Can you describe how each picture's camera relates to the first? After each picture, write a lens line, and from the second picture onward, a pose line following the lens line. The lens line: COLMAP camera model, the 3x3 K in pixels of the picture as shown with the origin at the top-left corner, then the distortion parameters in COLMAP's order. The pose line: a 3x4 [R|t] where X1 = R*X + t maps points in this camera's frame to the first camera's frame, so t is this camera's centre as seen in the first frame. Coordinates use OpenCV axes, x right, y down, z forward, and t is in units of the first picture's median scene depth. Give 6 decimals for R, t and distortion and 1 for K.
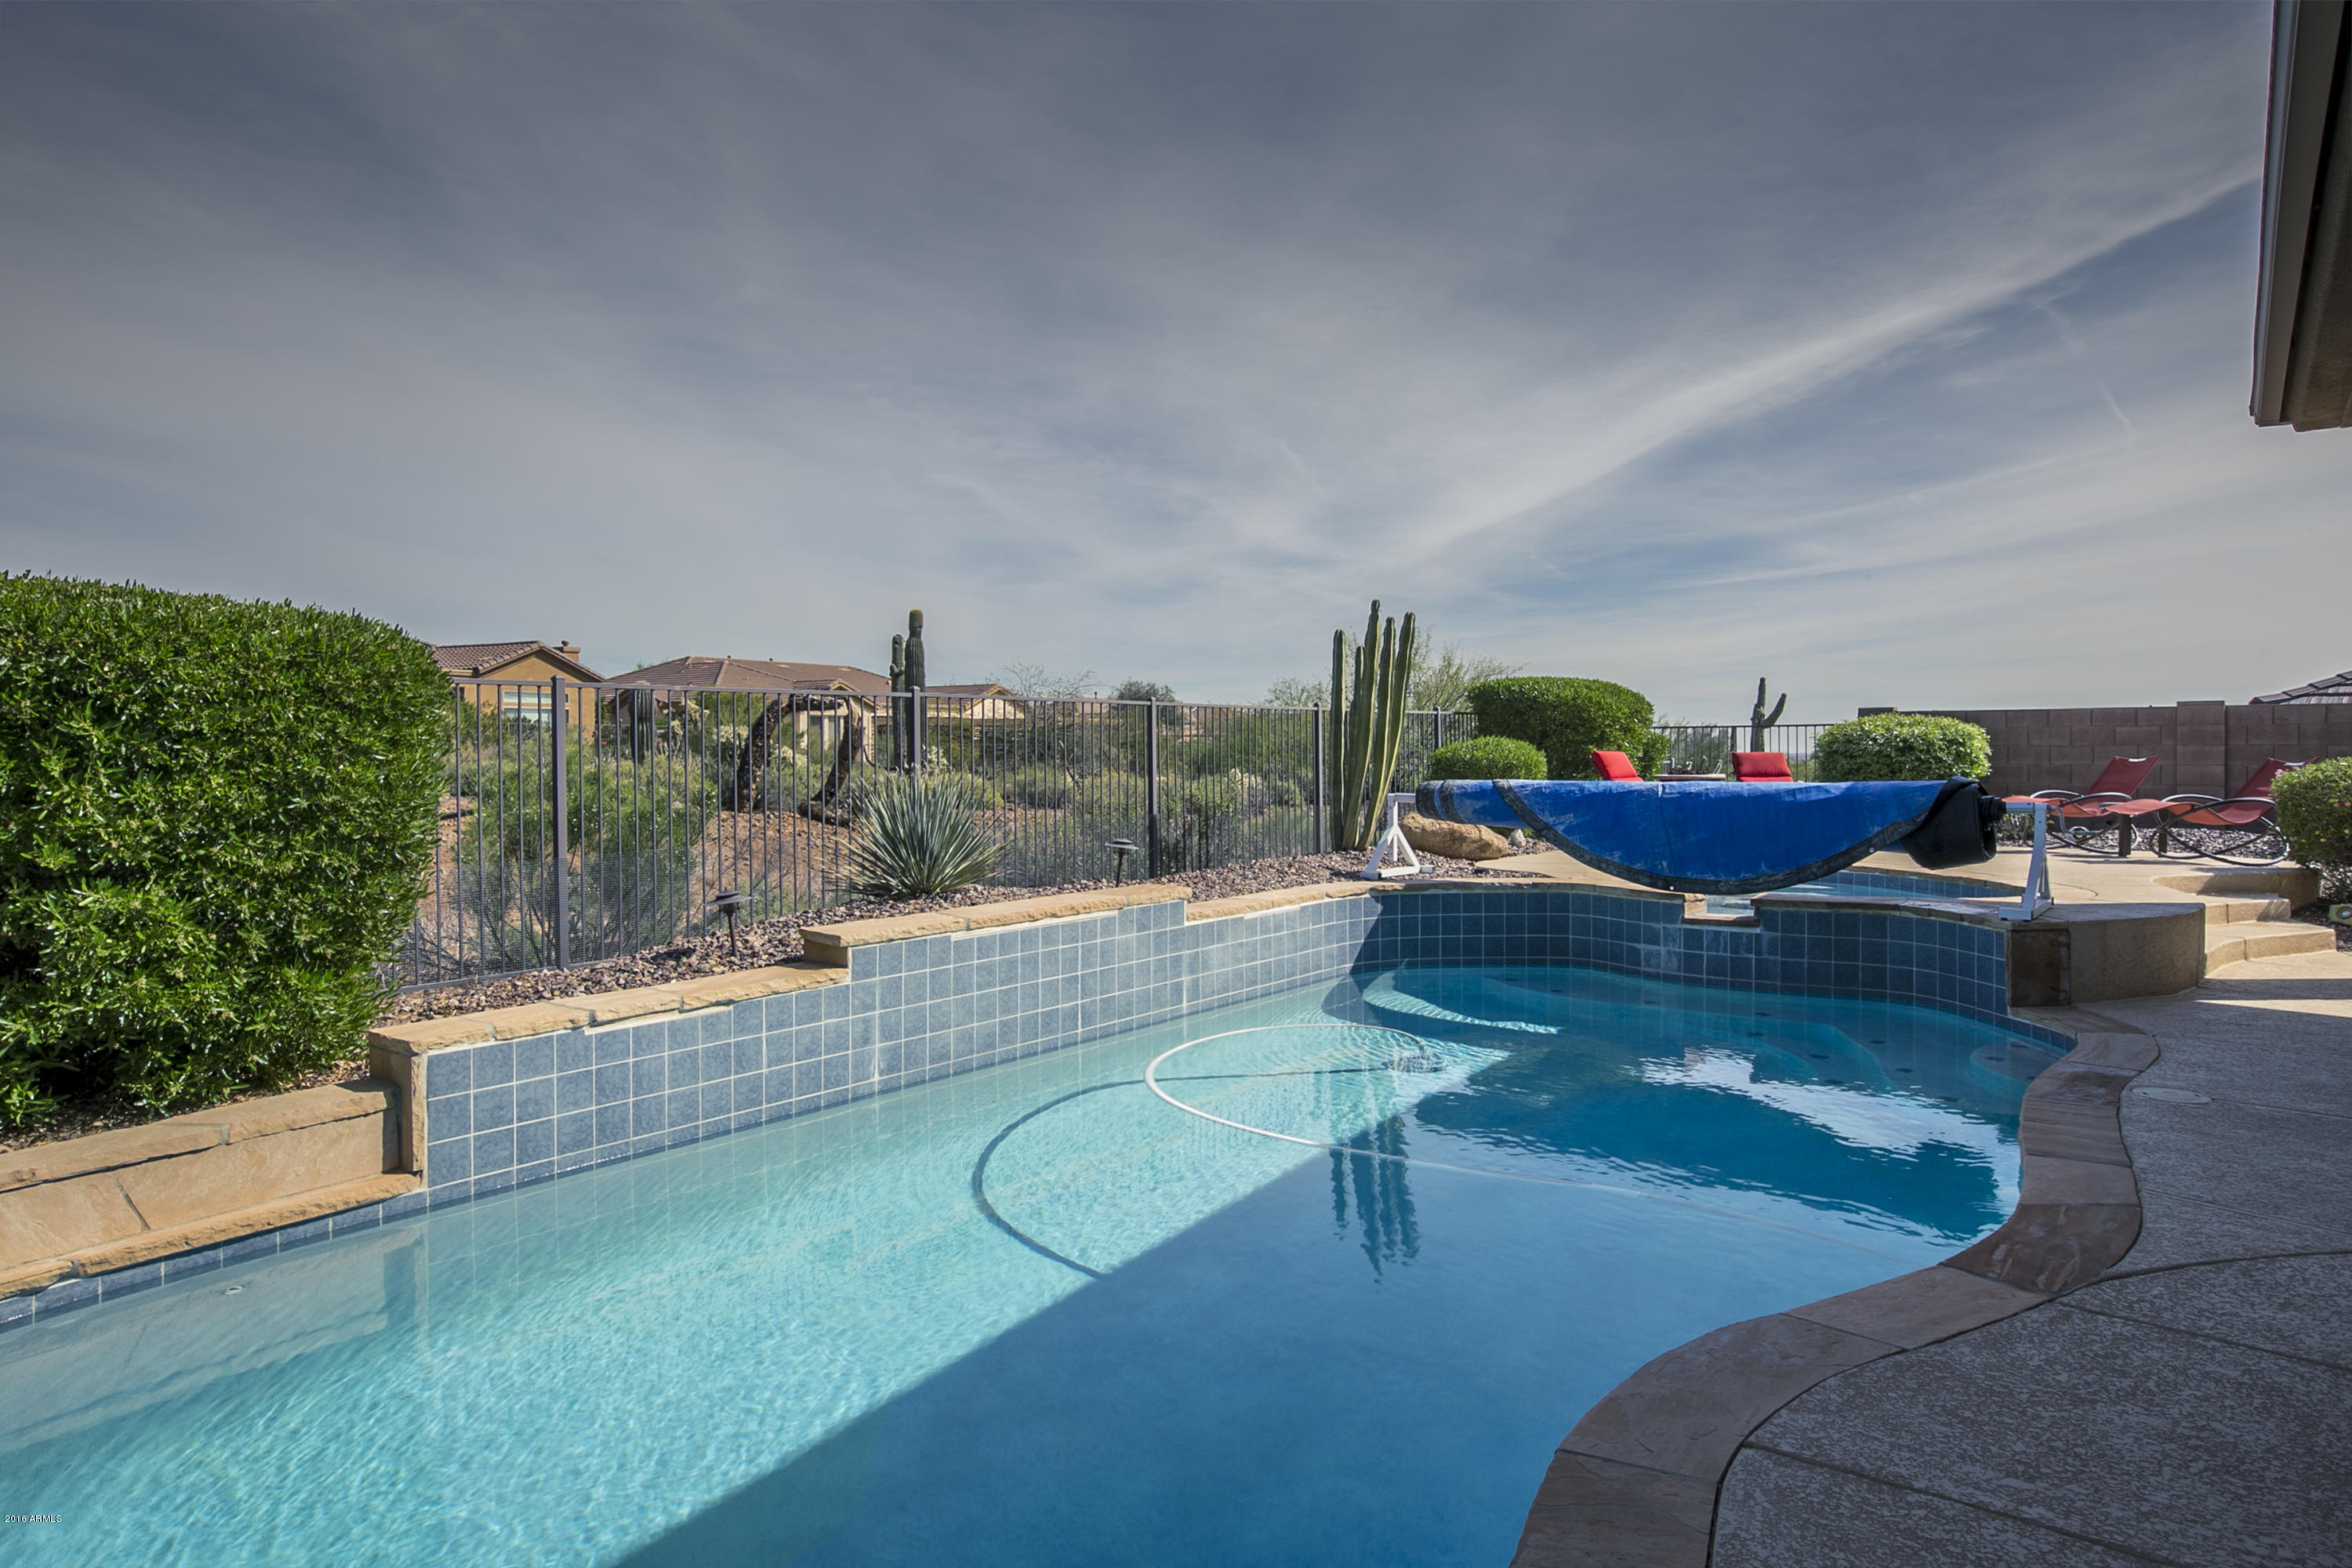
lens RADIAL K [[1524.2, 0, 1190.9], [0, 1524.2, 772.8], [0, 0, 1]] dist [-0.037198, 0.004568]
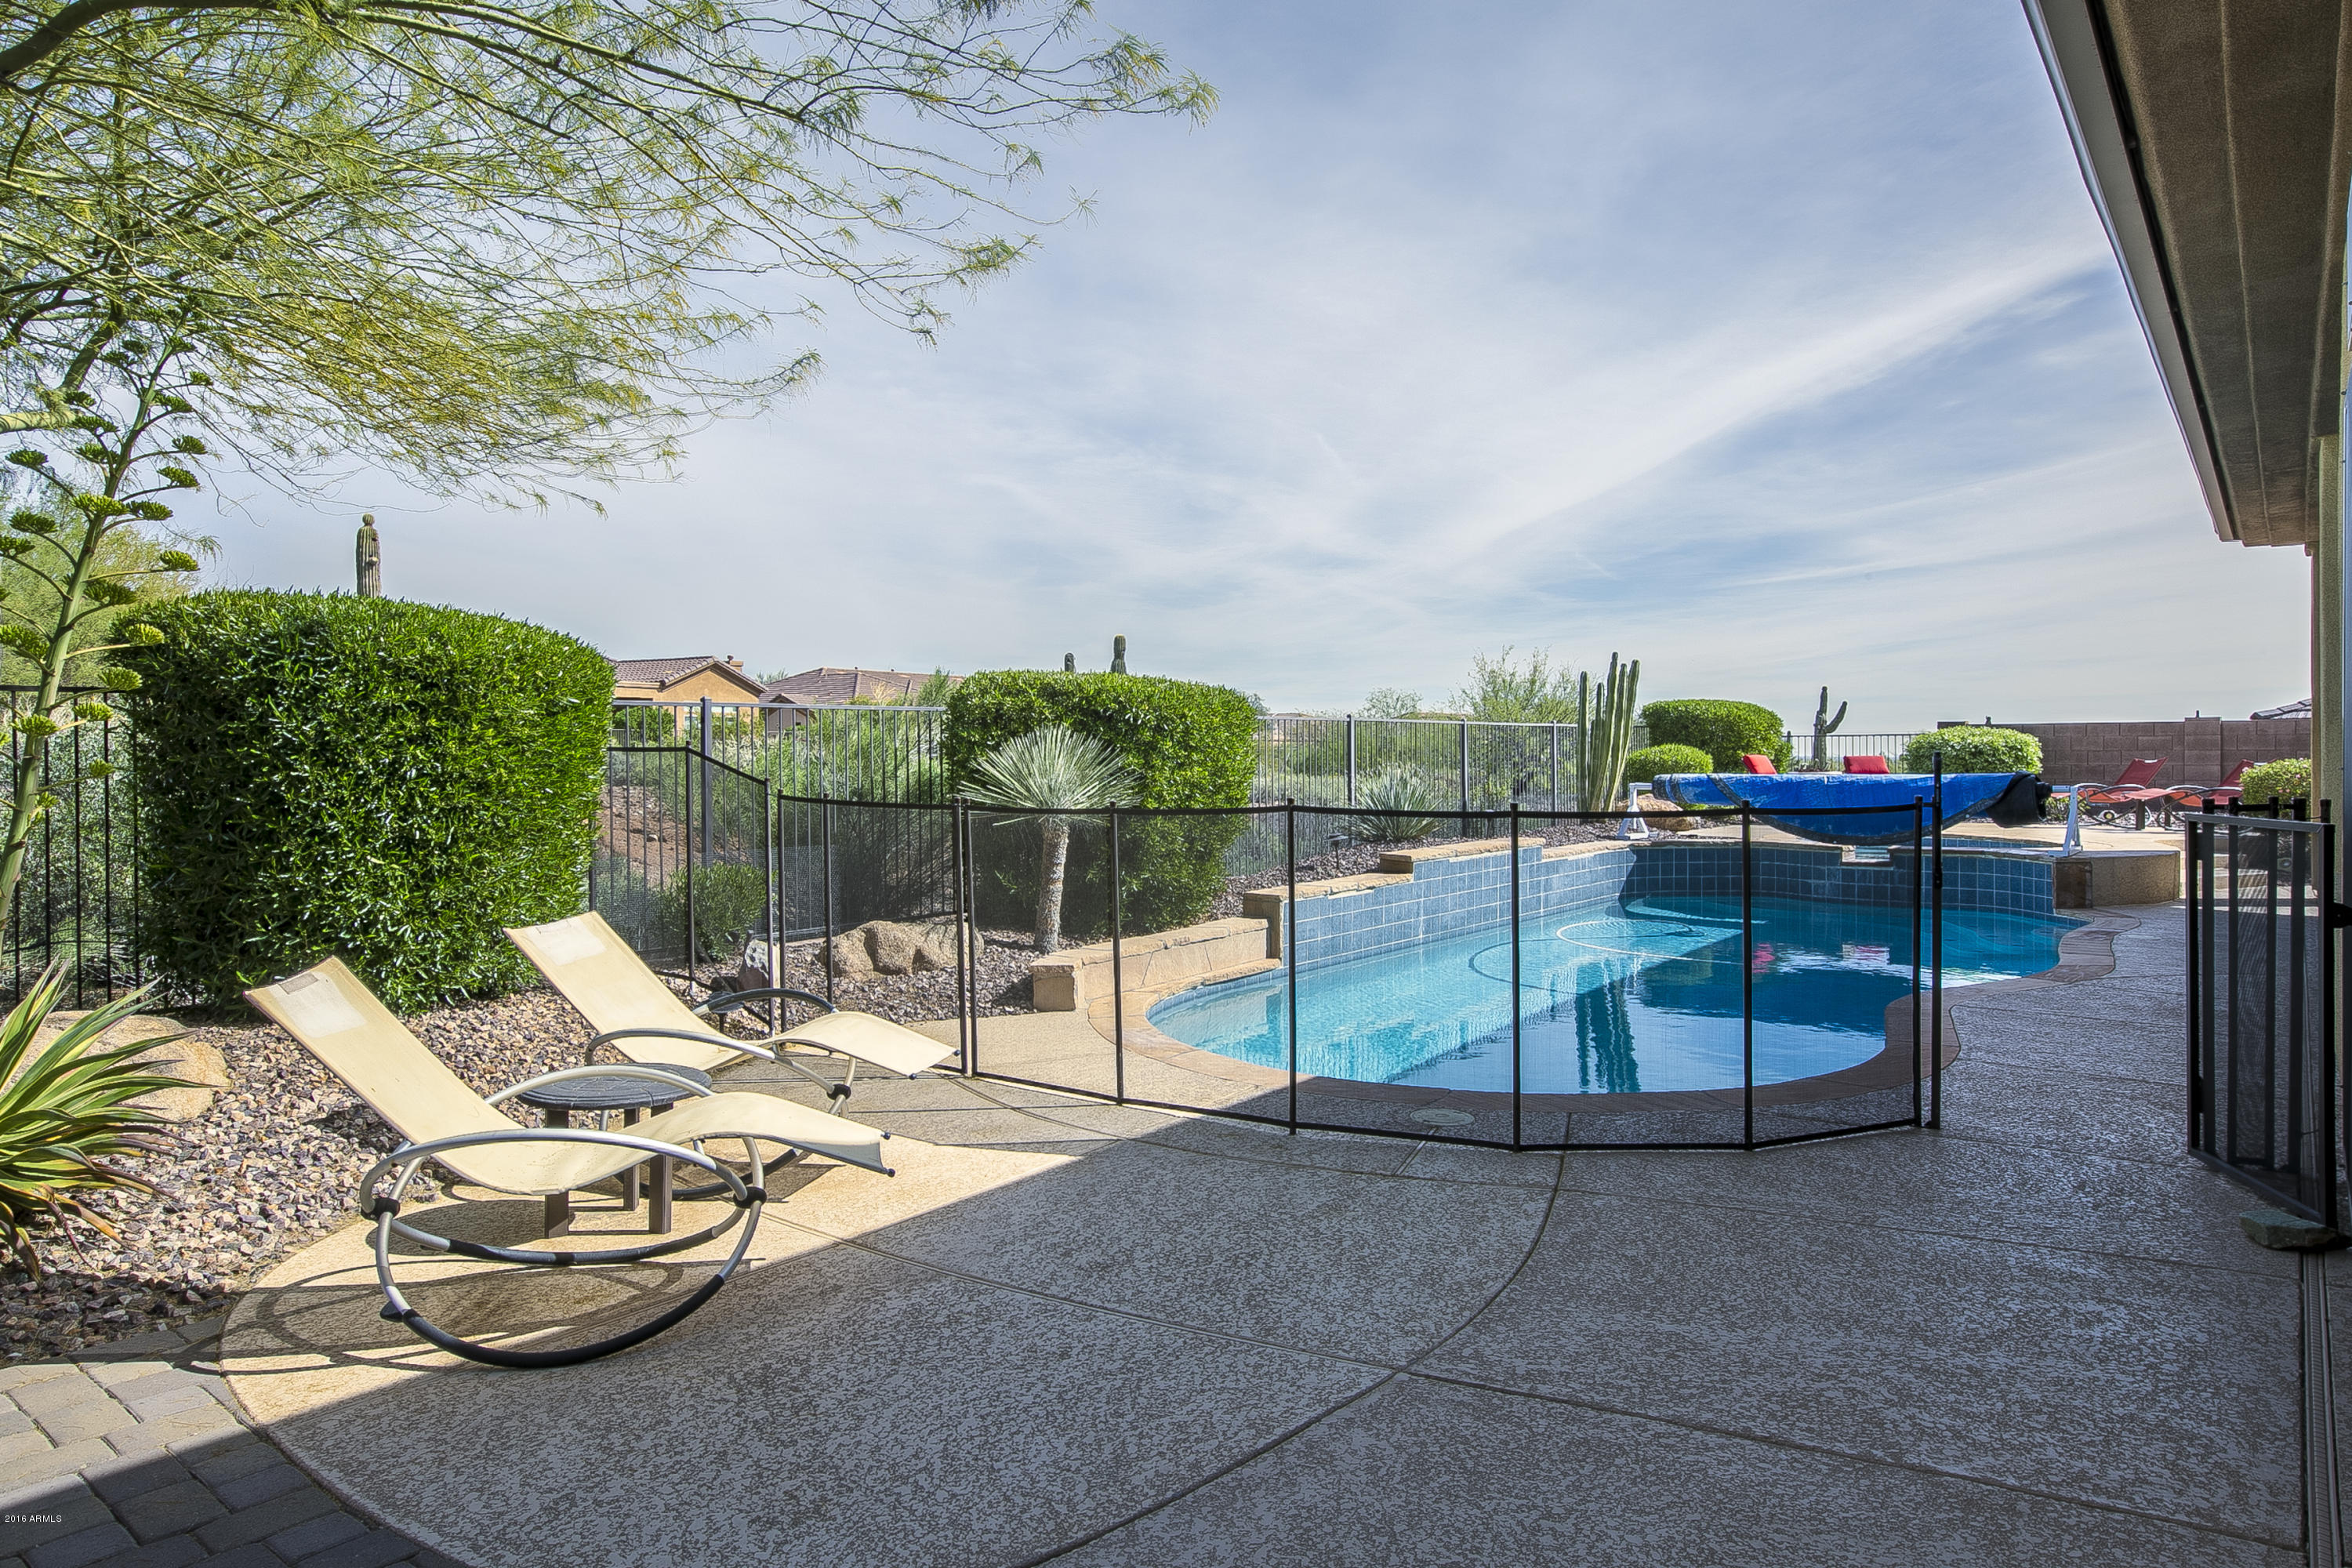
lens RADIAL K [[1524.2, 0, 1159.7], [0, 1524.2, 788.4], [0, 0, 1]] dist [-0.037198, 0.004568]
pose [[0.999172, 0.000401, -0.040676, -0.262483], [-0.000063, 0.999965, 0.008311, 0.006129], [0.040678, -0.008302, 0.999138, -0.487414]]
